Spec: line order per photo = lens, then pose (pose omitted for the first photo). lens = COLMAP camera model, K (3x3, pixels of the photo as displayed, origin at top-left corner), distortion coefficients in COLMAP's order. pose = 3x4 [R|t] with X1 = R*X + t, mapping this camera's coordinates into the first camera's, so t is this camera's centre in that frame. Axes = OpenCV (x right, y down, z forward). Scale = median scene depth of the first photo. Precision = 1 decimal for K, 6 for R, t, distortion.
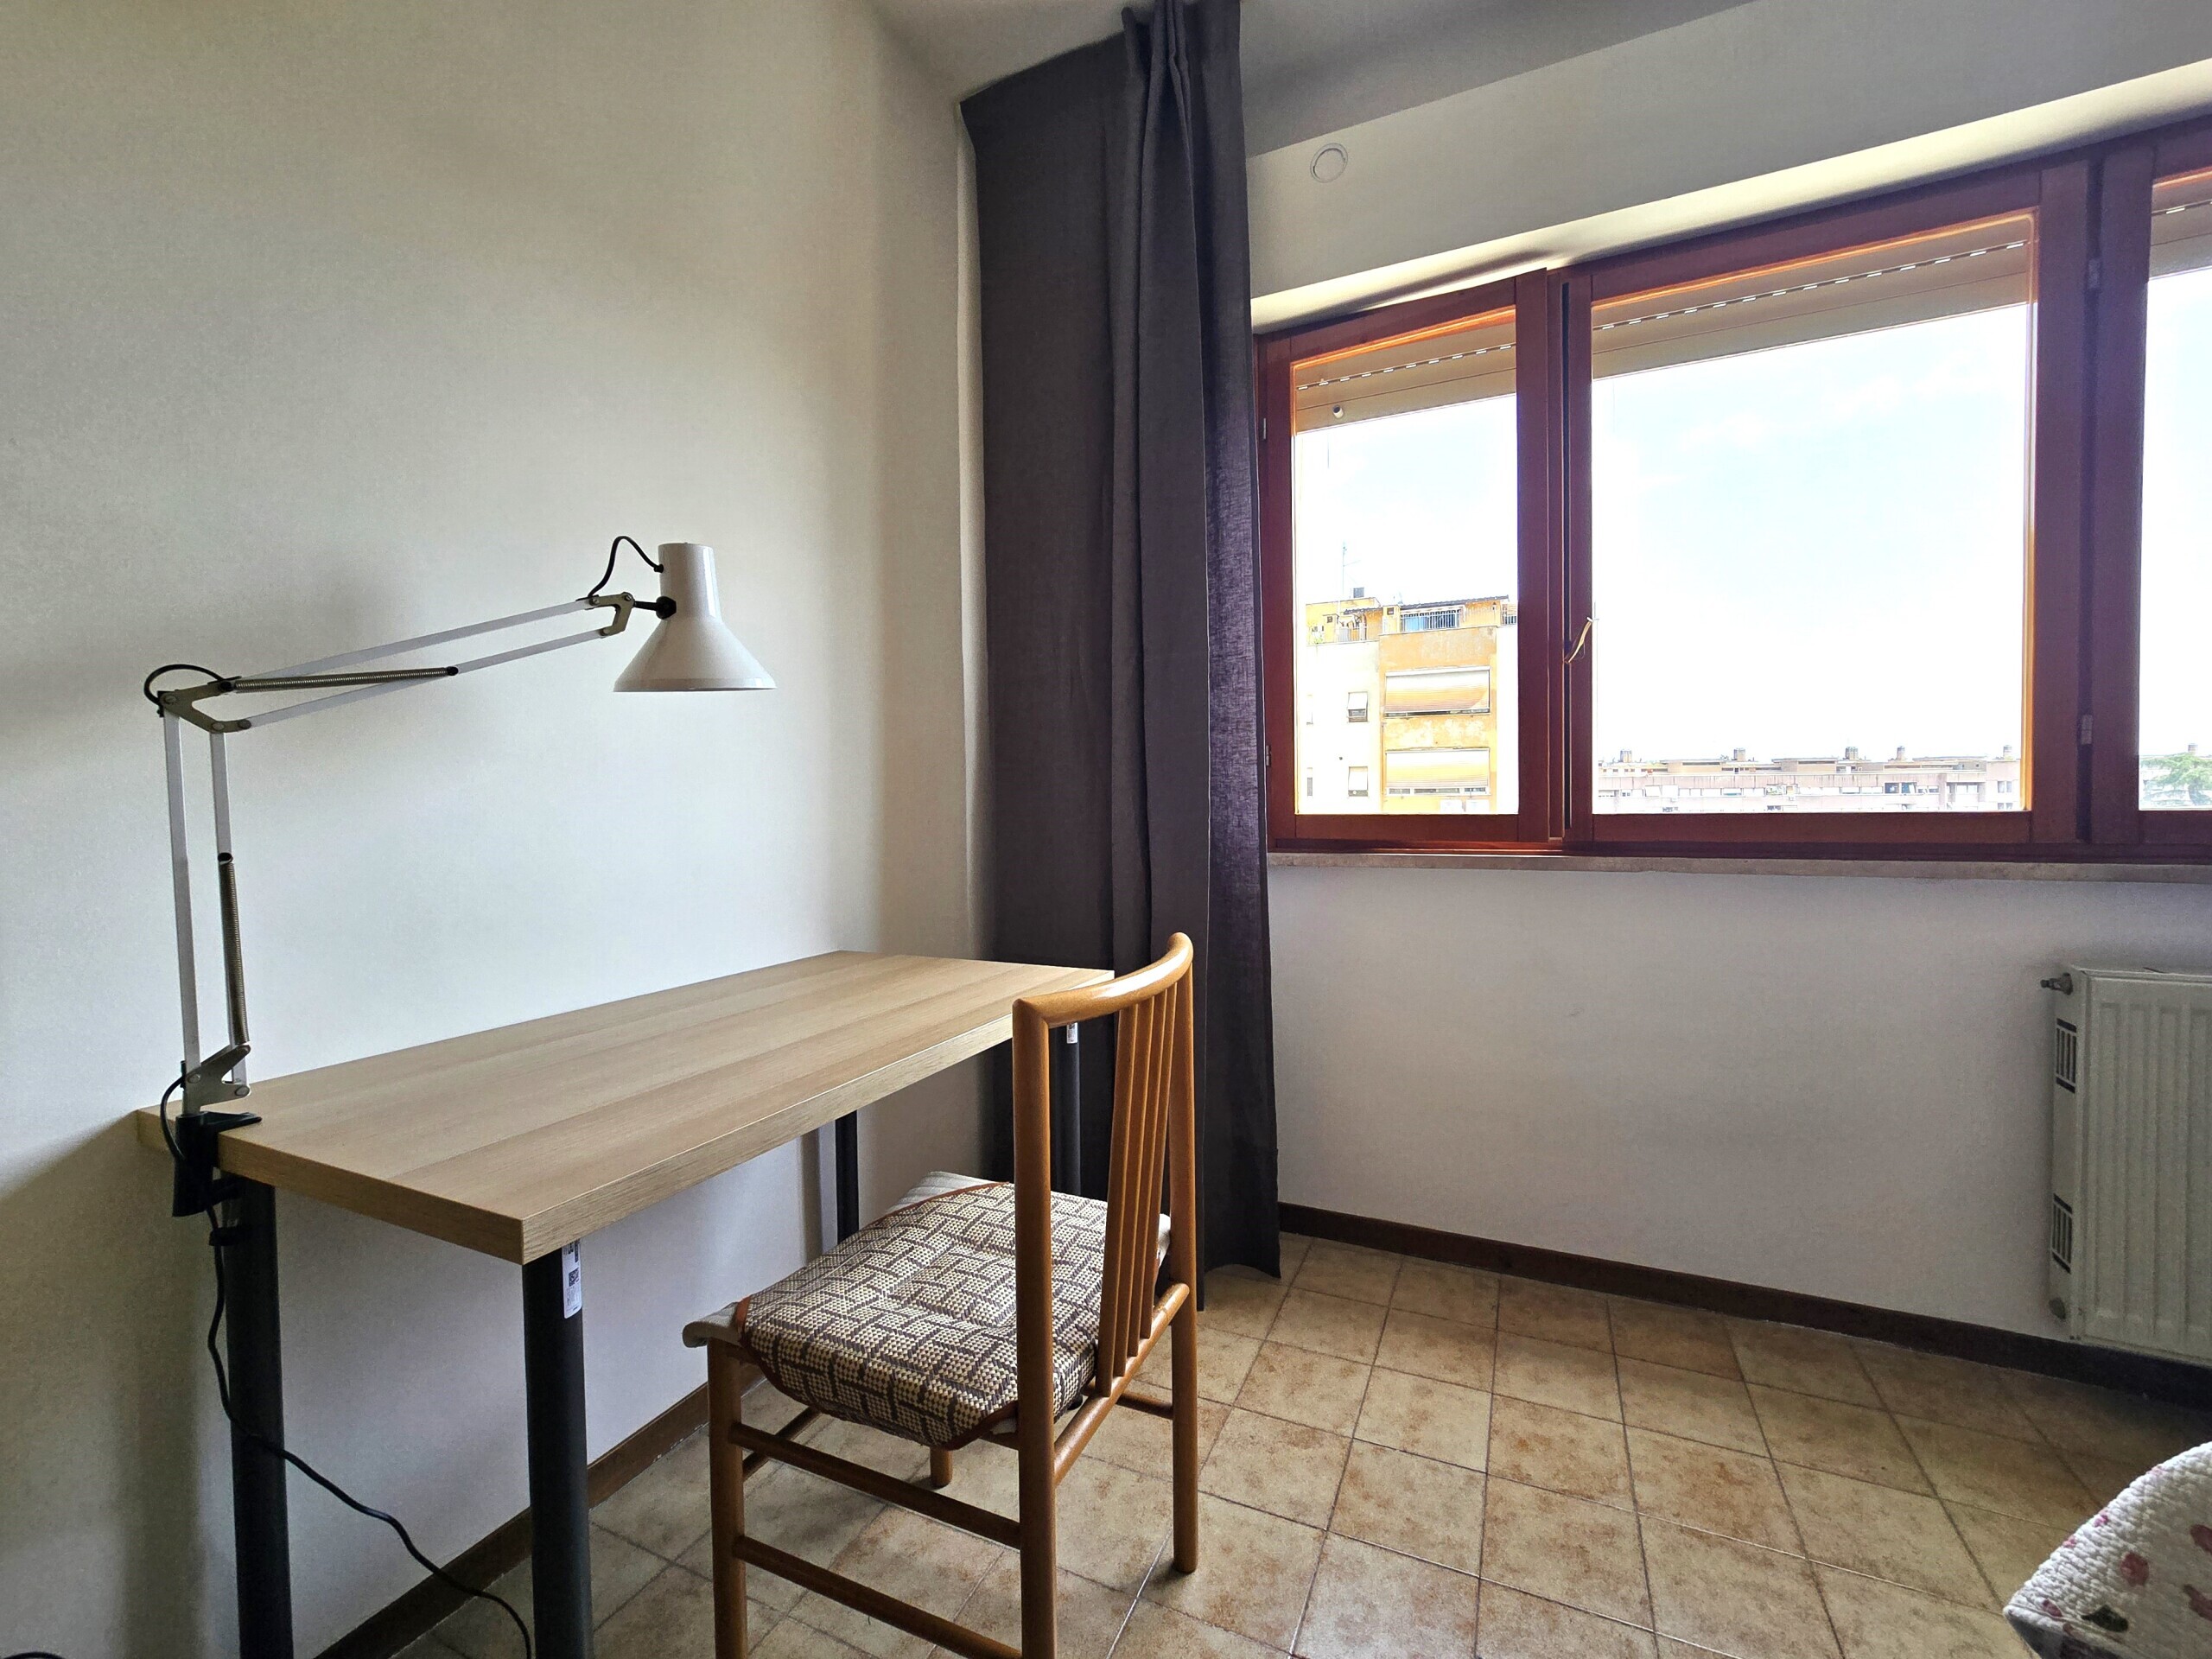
lens RADIAL K [[909.0, 0, 1135.3], [0, 909.0, 824.8], [0, 0, 1]] dist [0.001489, 0.000612]
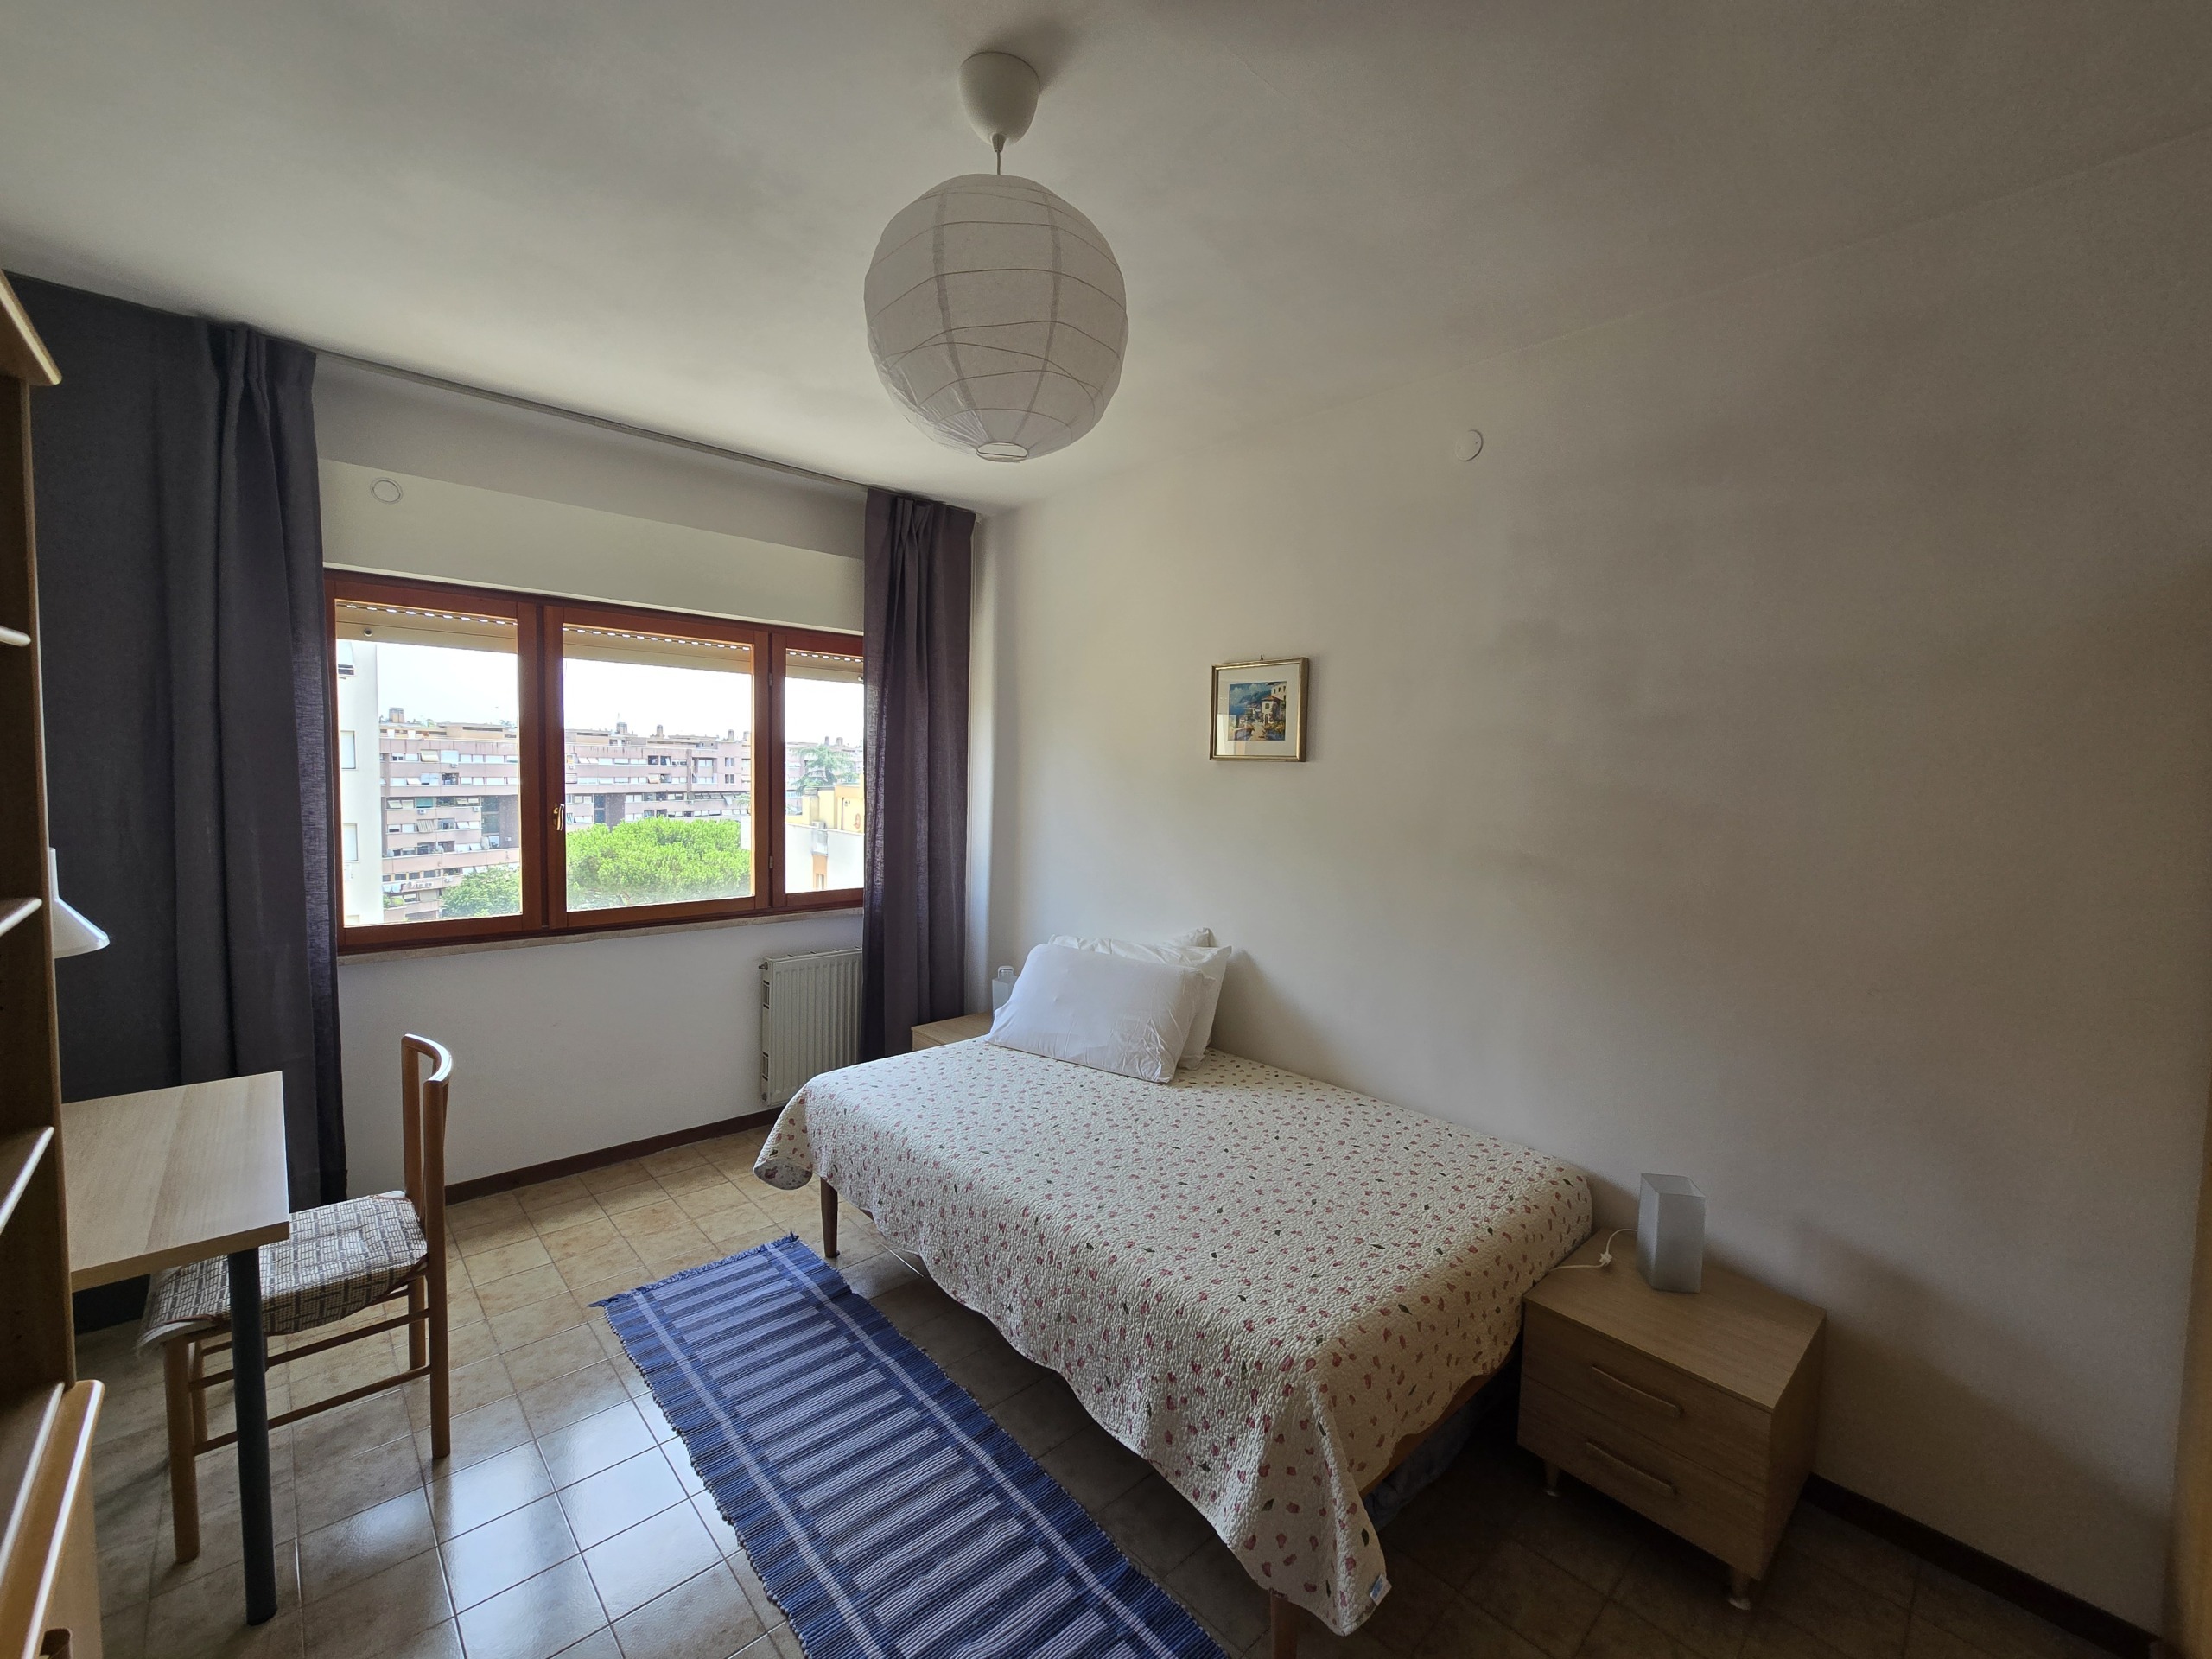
lens RADIAL K [[922.3, 0, 1116.9], [0, 922.3, 813.2], [0, 0, 1]] dist [0.000201, 0.000048]
pose [[0.399506, -0.022985, 0.916442, -0.750729], [-0.001189, 0.999672, 0.025591, -0.263074], [-0.916730, -0.011313, 0.399348, -0.739535]]
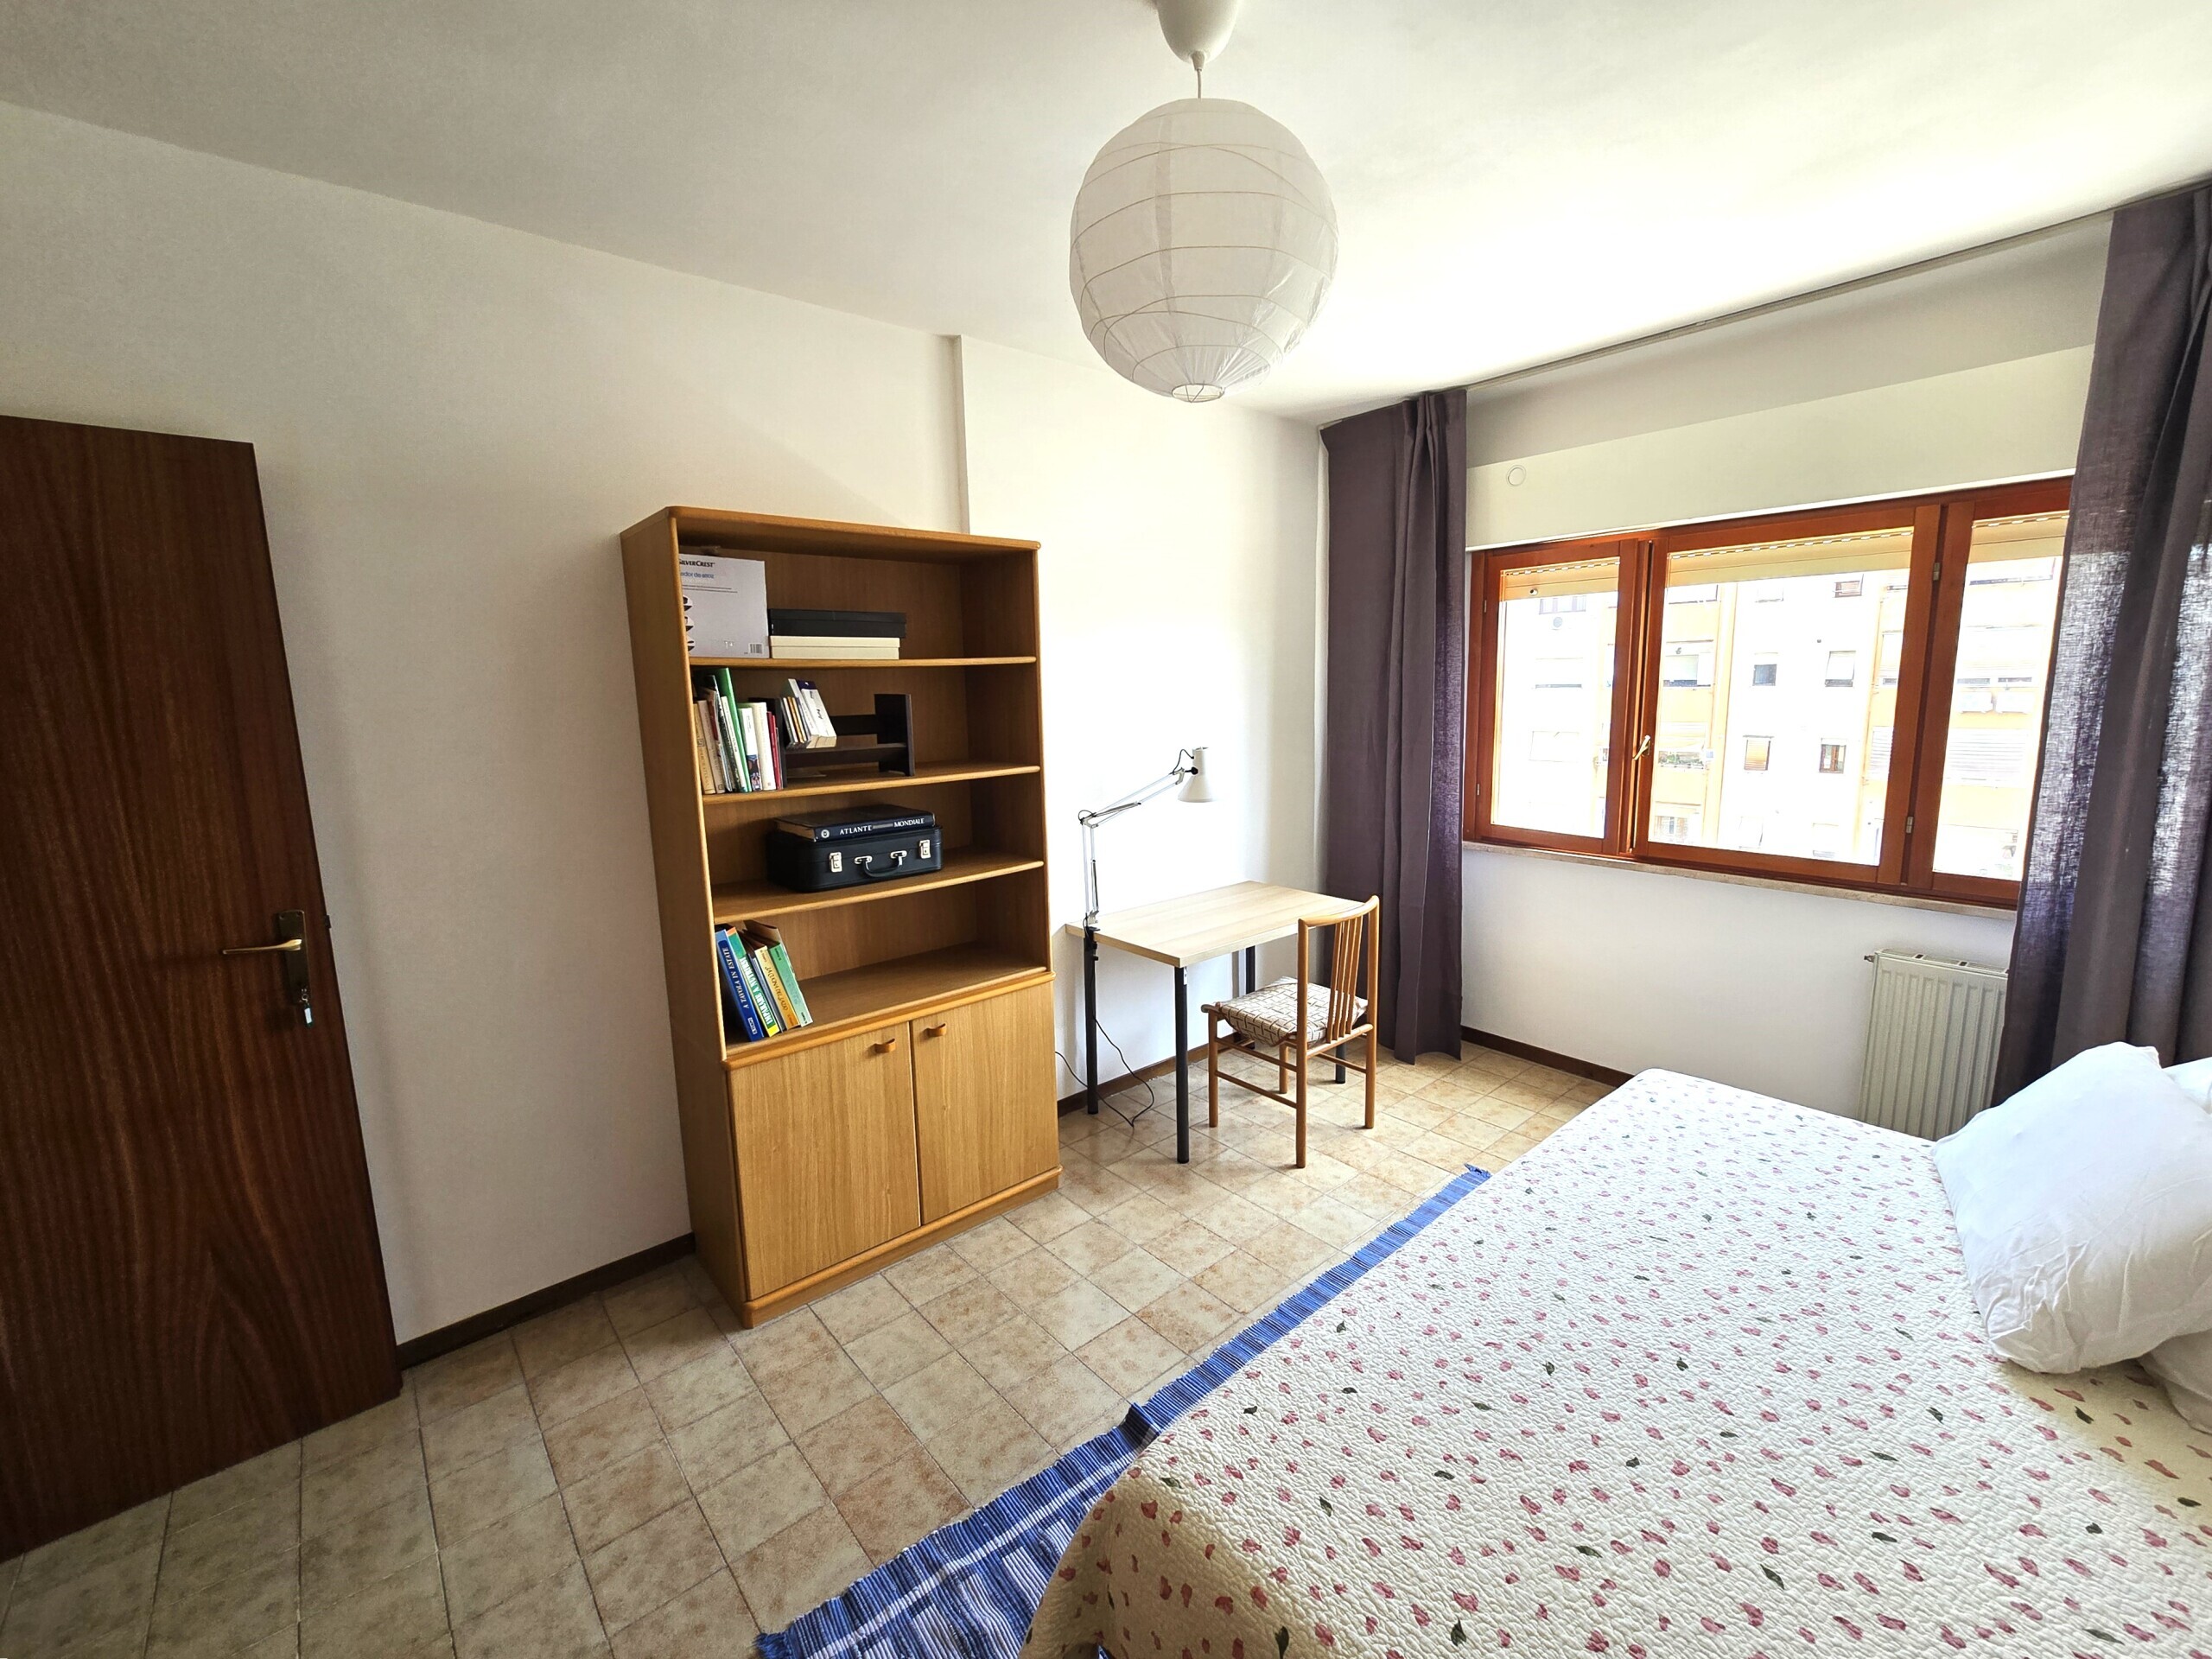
lens RADIAL K [[909.0, 0, 1135.3], [0, 909.0, 824.8], [0, 0, 1]] dist [0.001489, 0.000612]
pose [[0.903261, 0.057270, -0.425252, 0.368536], [-0.000190, 0.991106, 0.133071, -0.302440], [0.429091, -0.120117, 0.895239, -1.123573]]
